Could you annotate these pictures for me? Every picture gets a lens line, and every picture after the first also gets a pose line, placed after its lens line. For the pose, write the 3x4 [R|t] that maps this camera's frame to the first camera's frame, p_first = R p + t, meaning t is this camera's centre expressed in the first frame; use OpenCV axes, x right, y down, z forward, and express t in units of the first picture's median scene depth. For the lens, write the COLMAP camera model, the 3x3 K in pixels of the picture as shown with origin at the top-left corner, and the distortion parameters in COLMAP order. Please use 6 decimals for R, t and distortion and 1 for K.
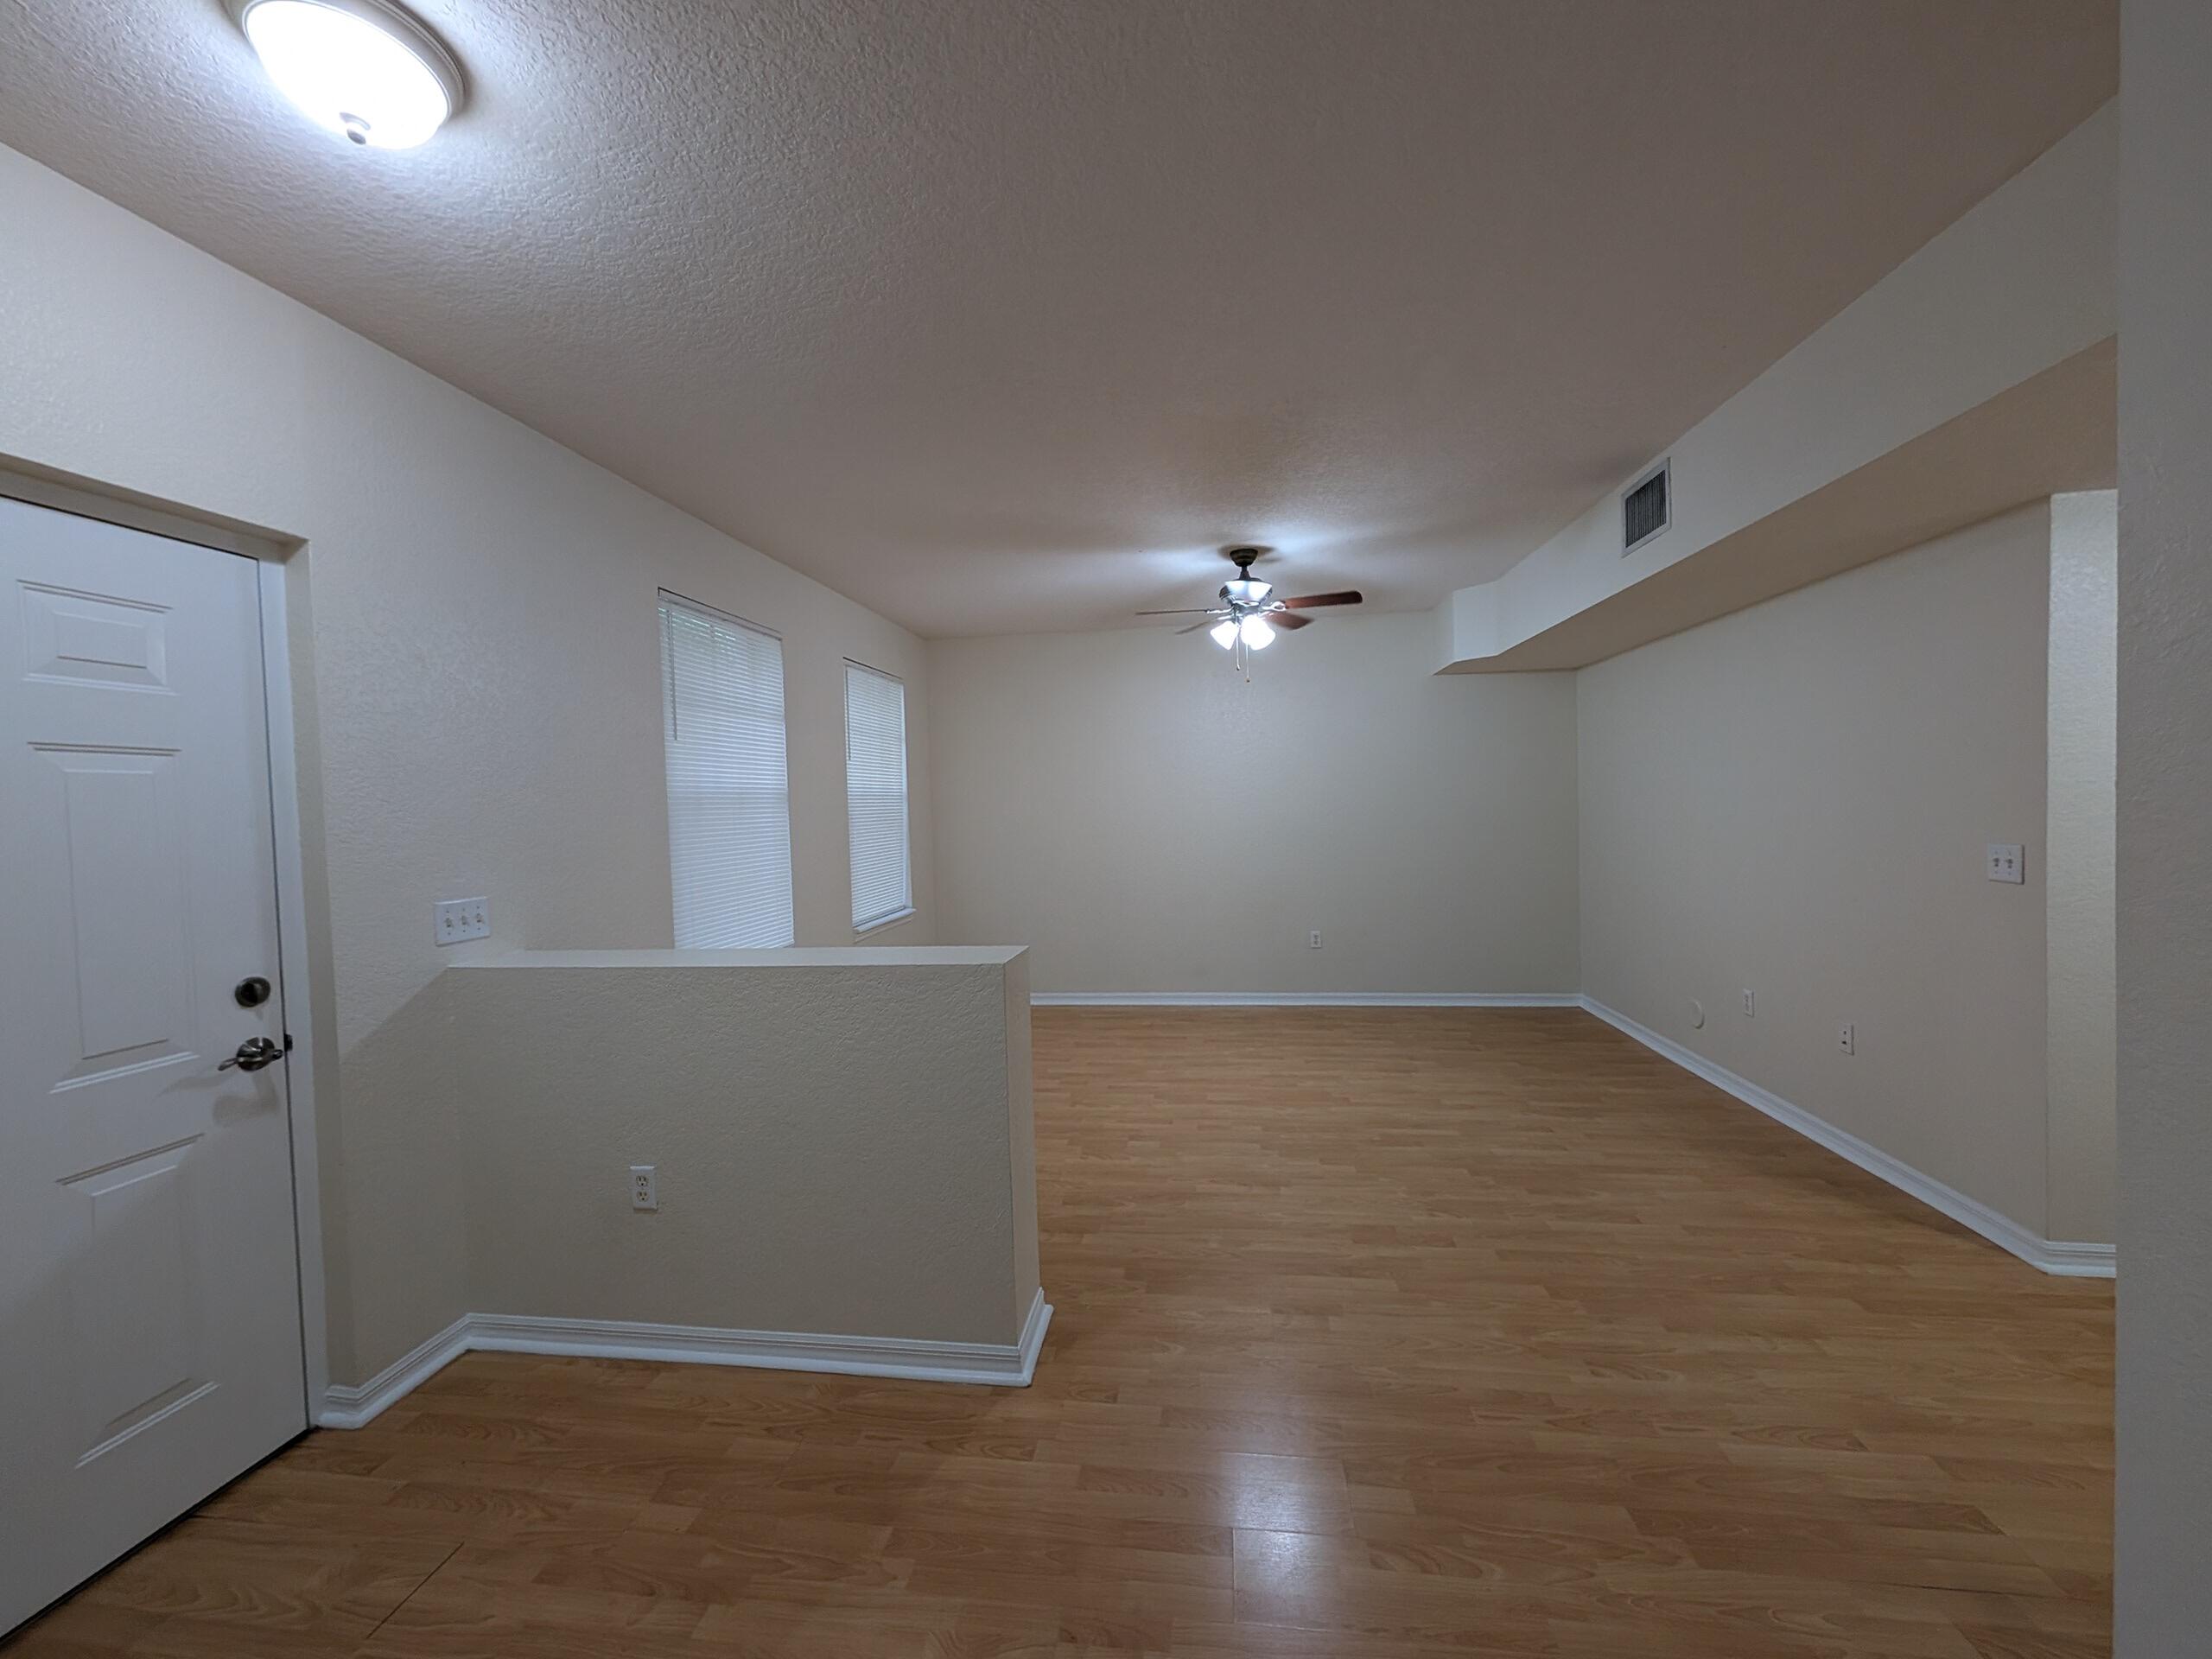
lens RADIAL K [[834.8, 0, 1111.1], [0, 834.8, 830.5], [0, 0, 1]] dist [-0.000333, 0.000666]
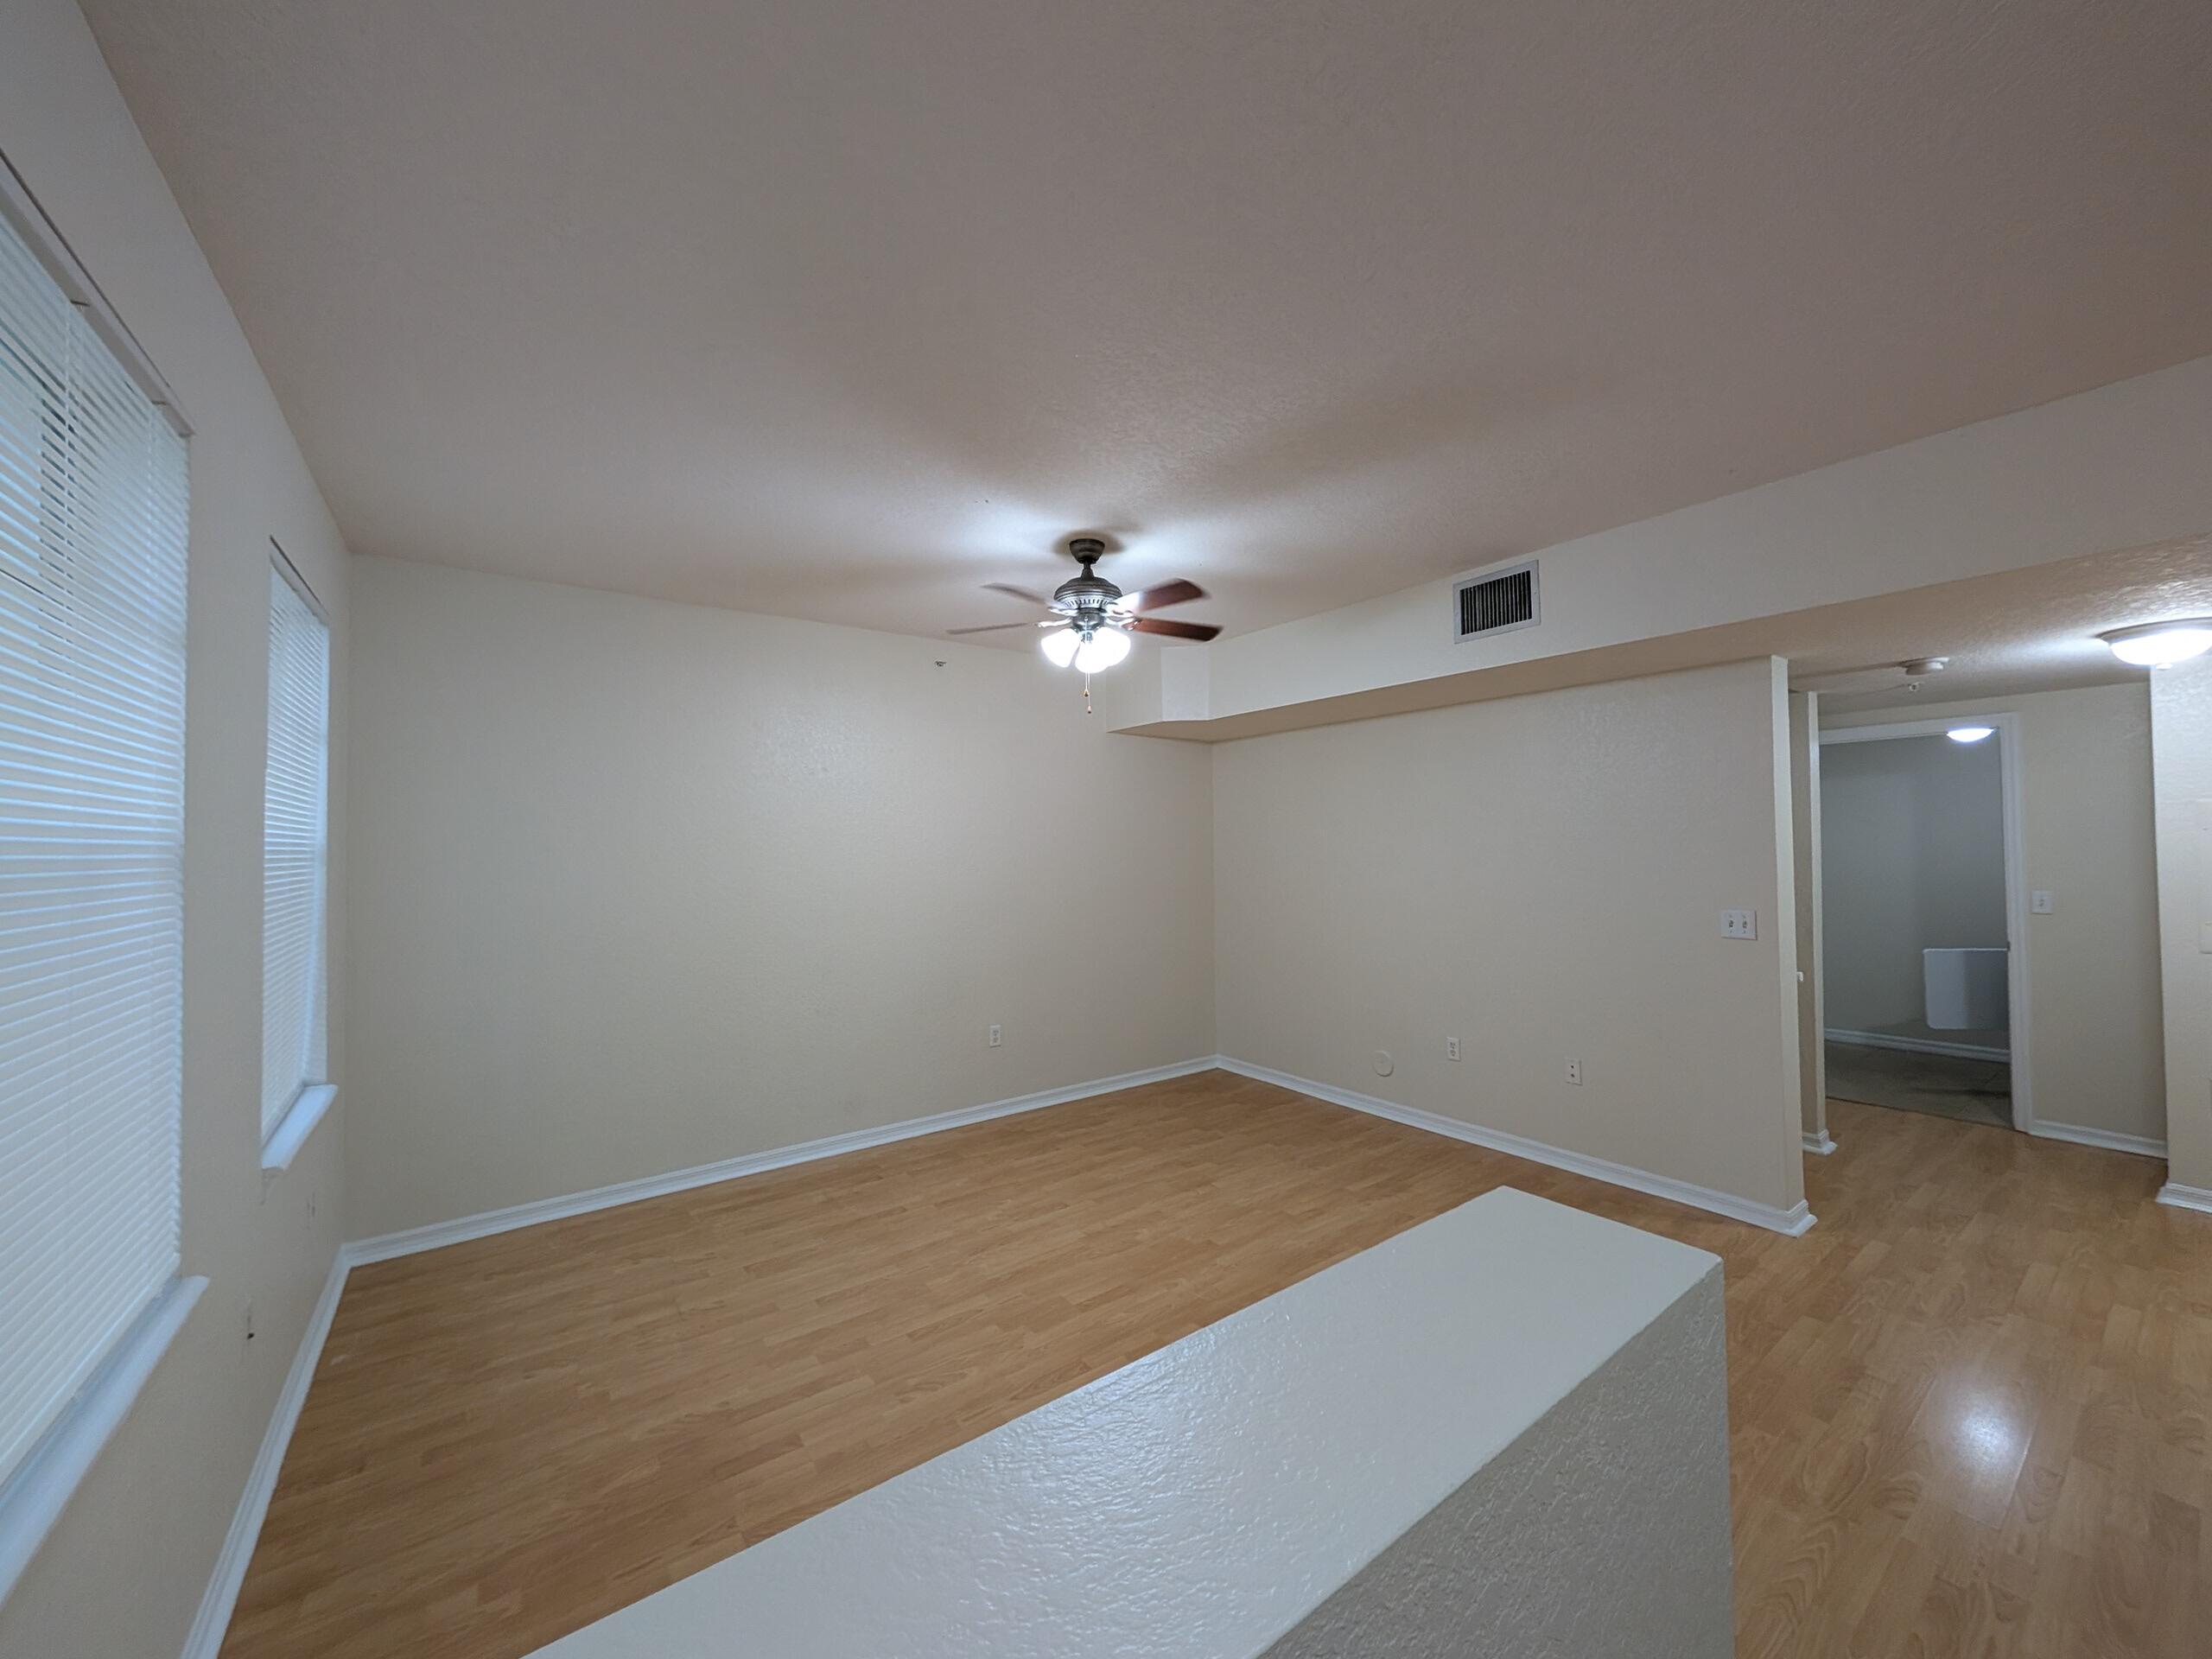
lens RADIAL K [[834.8, 0, 1111.4], [0, 834.8, 818.4], [0, 0, 1]] dist [-0.000333, 0.000666]
pose [[0.720187, 0.045355, 0.692296, -0.346801], [0.013446, 0.996761, -0.079289, -0.021003], [-0.693650, 0.066411, 0.717244, 0.447744]]
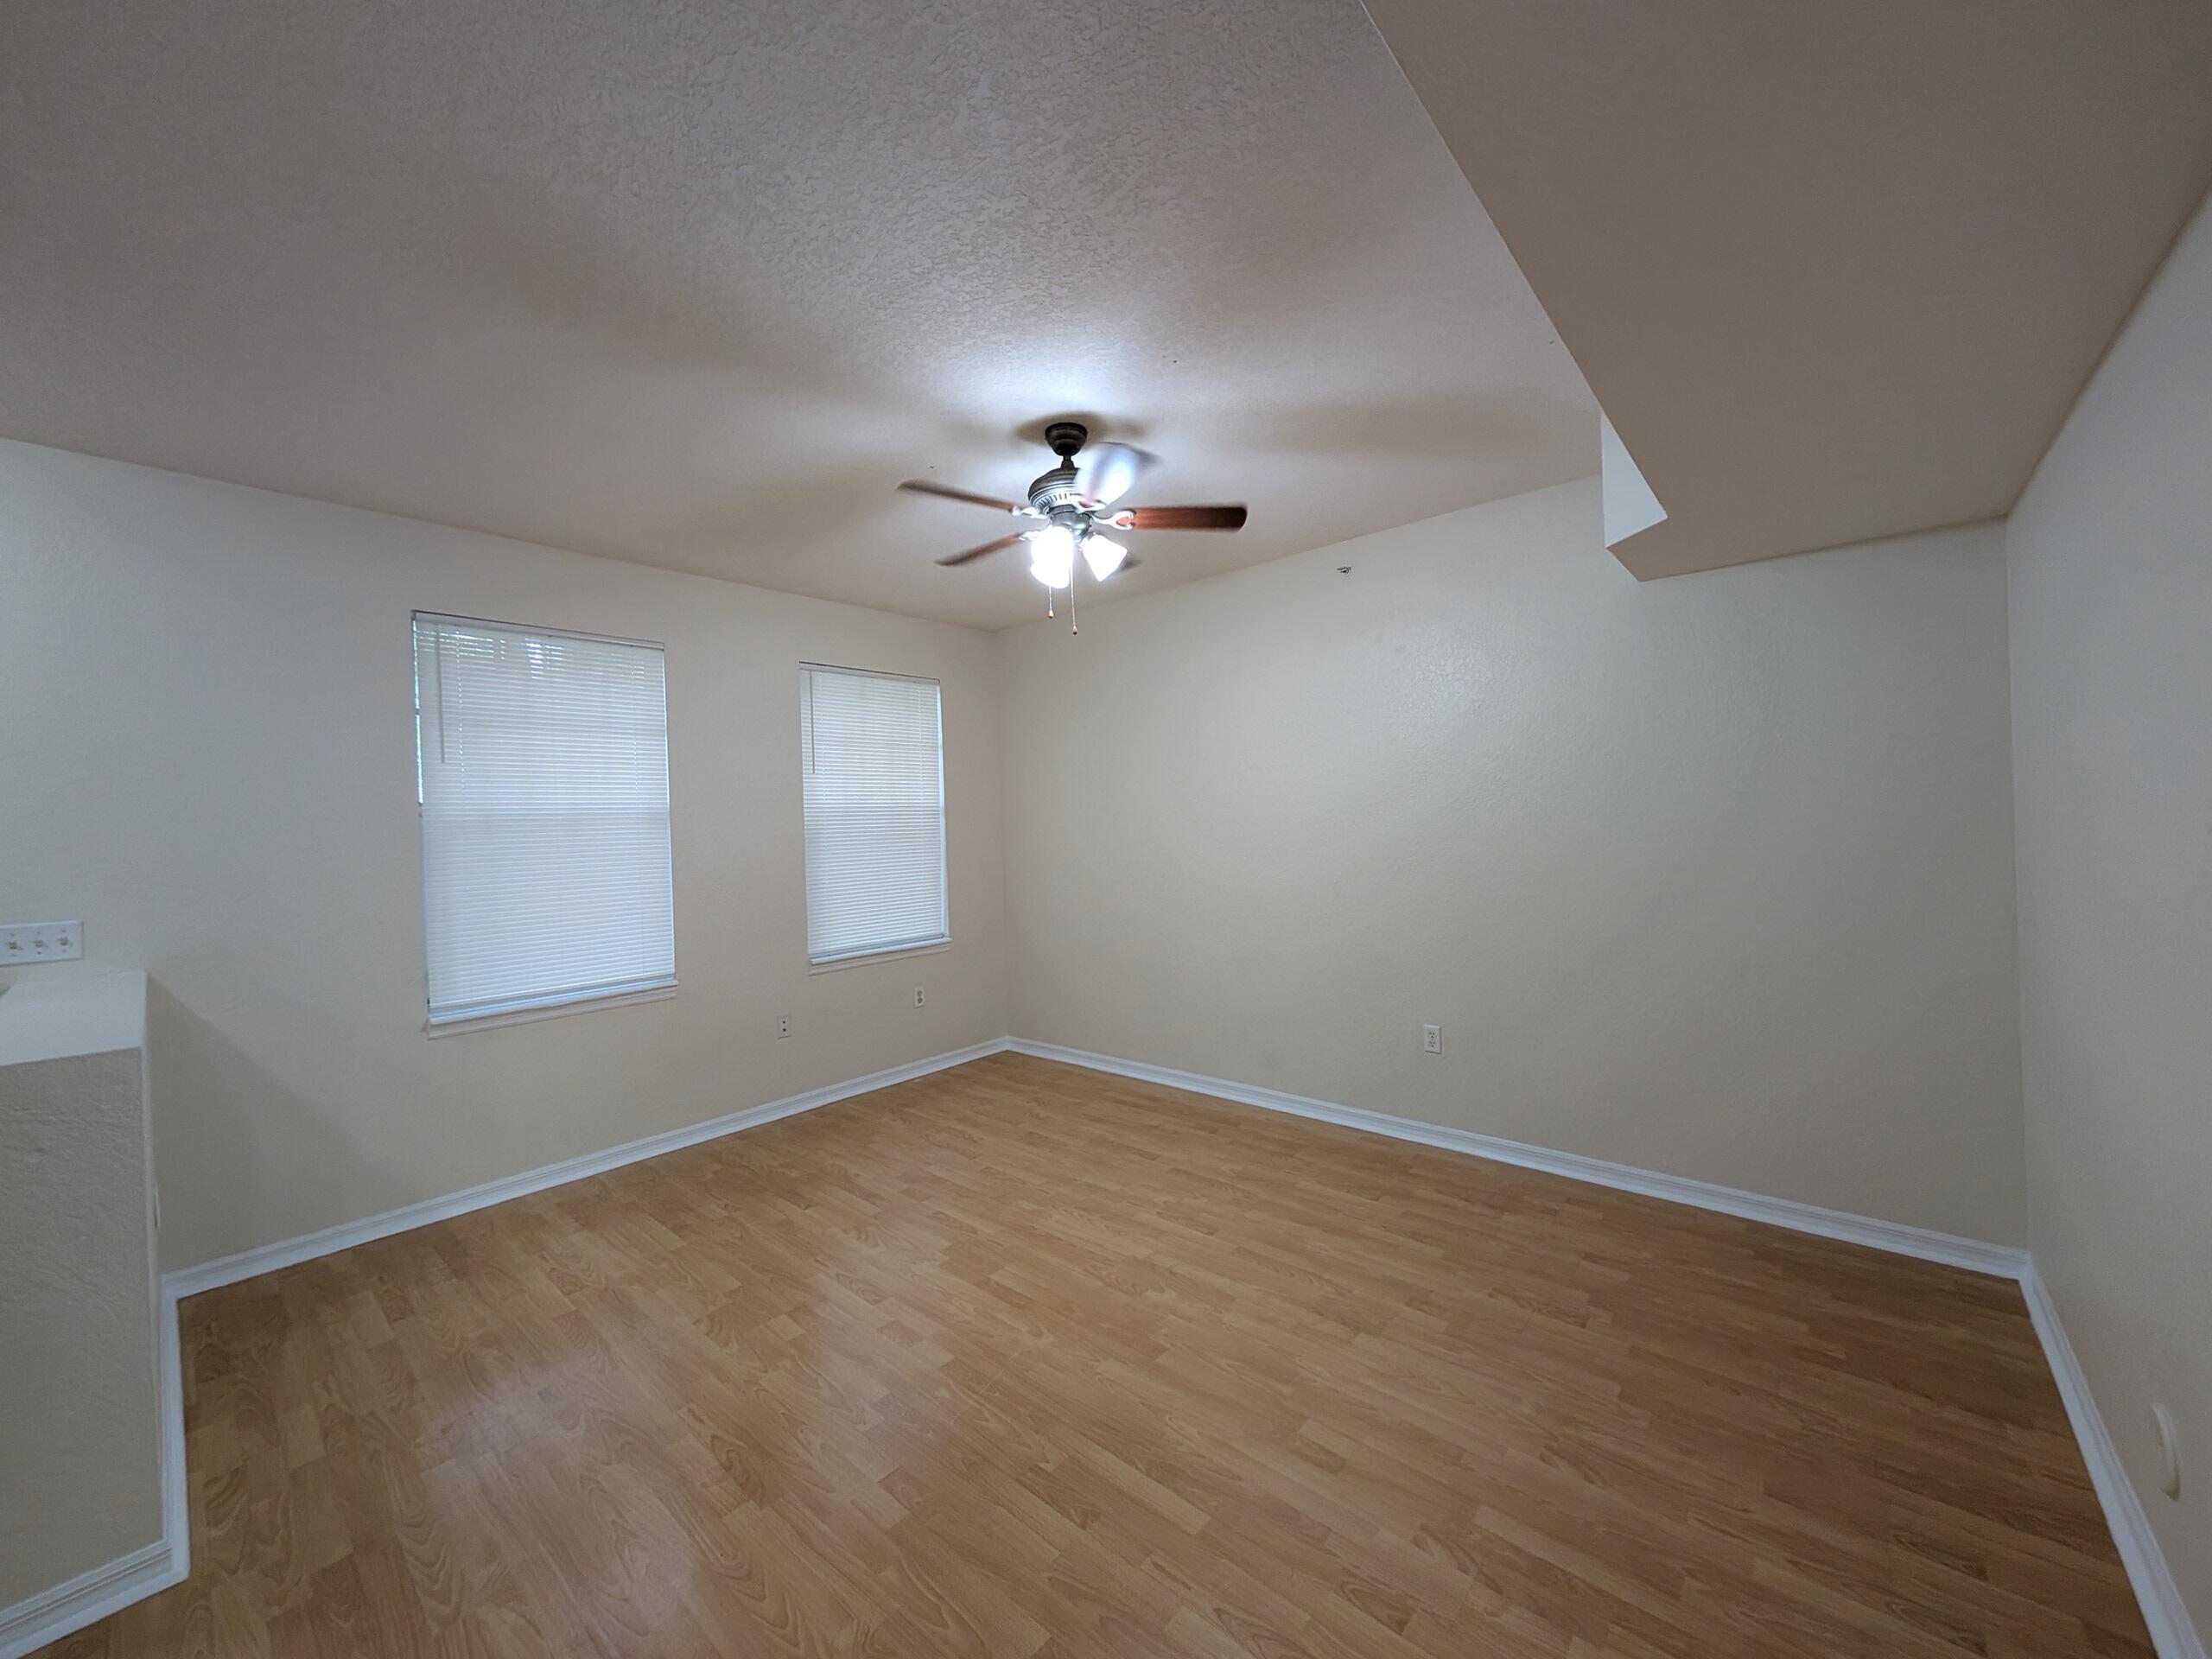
lens RADIAL K [[834.8, 0, 1112.2], [0, 834.8, 834.3], [0, 0, 1]] dist [-0.000333, 0.000666]
pose [[0.832745, 0.010609, -0.553556, 0.543411], [-0.011160, 0.999935, 0.002376, -0.028044], [0.553545, 0.004199, 0.832809, 0.492056]]
